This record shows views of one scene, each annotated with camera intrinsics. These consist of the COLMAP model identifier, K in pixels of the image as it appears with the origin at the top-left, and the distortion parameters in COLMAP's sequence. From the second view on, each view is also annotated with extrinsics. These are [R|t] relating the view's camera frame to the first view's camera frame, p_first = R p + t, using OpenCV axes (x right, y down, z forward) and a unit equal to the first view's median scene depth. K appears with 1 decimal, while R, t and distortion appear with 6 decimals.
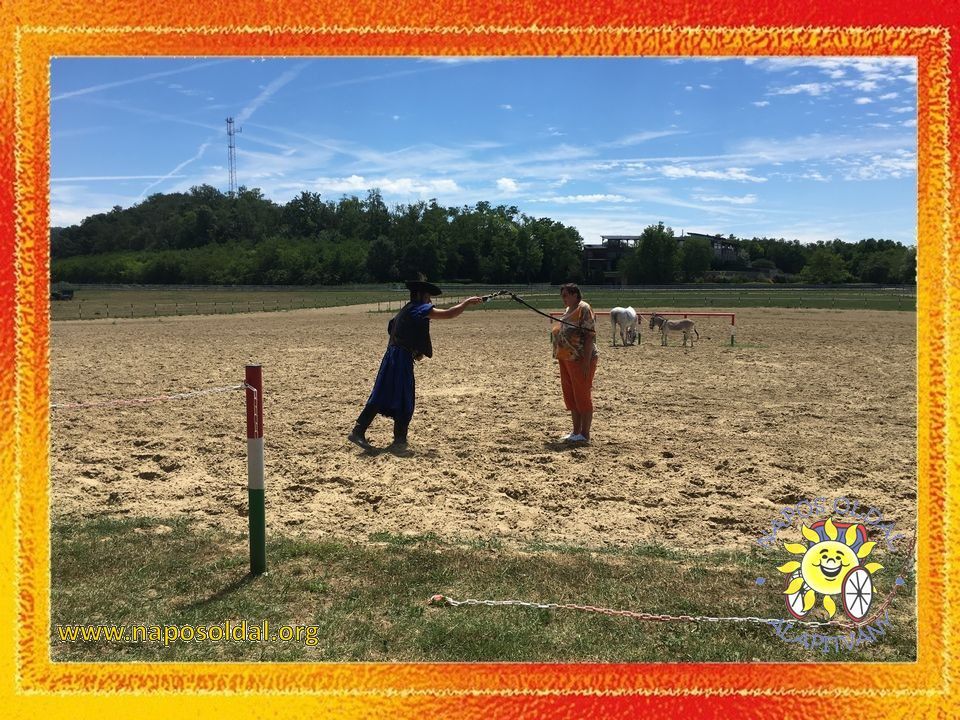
lens RADIAL K [[820.0, 0, 475.1], [0, 820.0, 345.0], [0, 0, 1]] dist [0.065130, -0.094780]
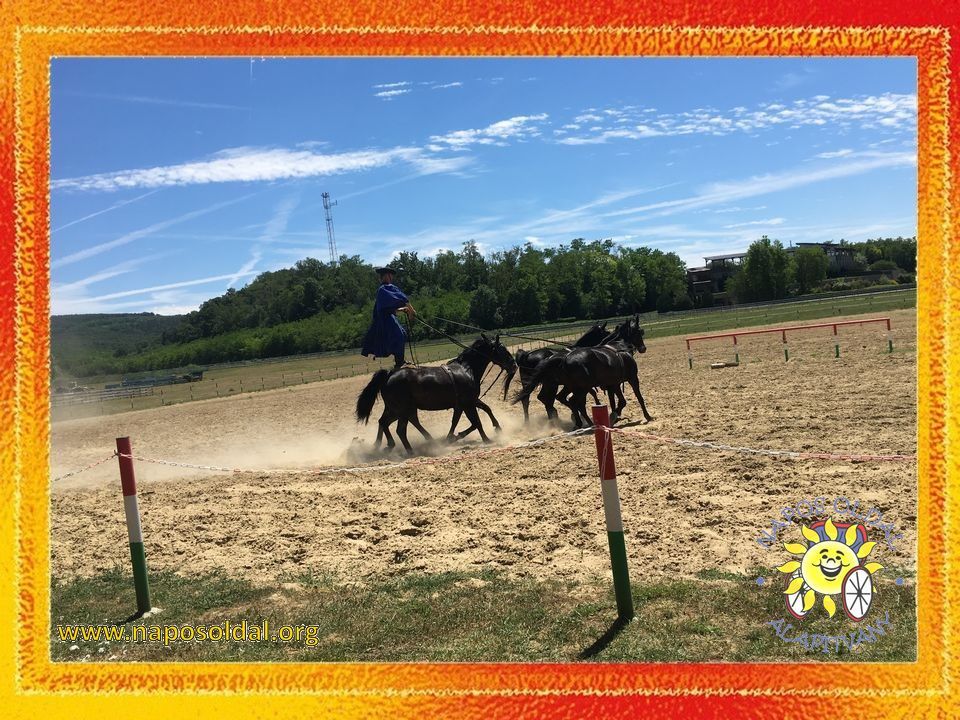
lens RADIAL K [[820.0, 0, 477.6], [0, 820.0, 356.9], [0, 0, 1]] dist [0.065130, -0.094780]
pose [[0.986626, -0.110383, -0.119932, -0.132608], [0.105647, 0.993377, -0.045175, -0.000970], [0.124124, 0.031900, 0.991754, 0.004491]]
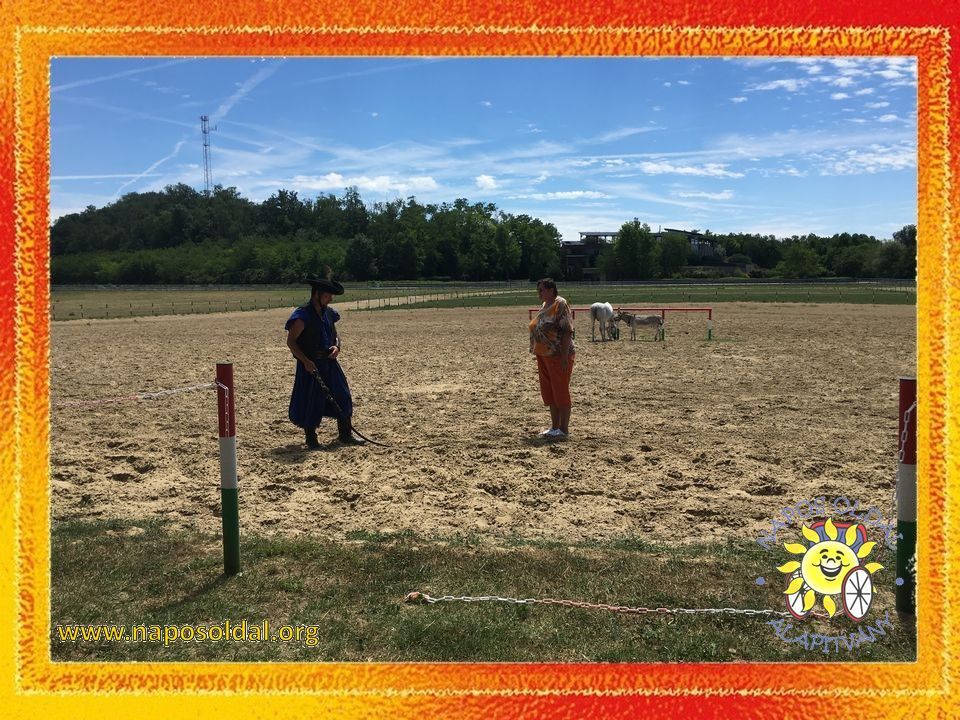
lens RADIAL K [[820.0, 0, 475.2], [0, 820.0, 346.2], [0, 0, 1]] dist [0.065130, -0.094780]
pose [[0.999638, -0.011112, 0.024485, 0.002867], [0.010998, 0.999928, 0.004779, 0.001476], [-0.024536, -0.004508, 0.999689, 0.003332]]
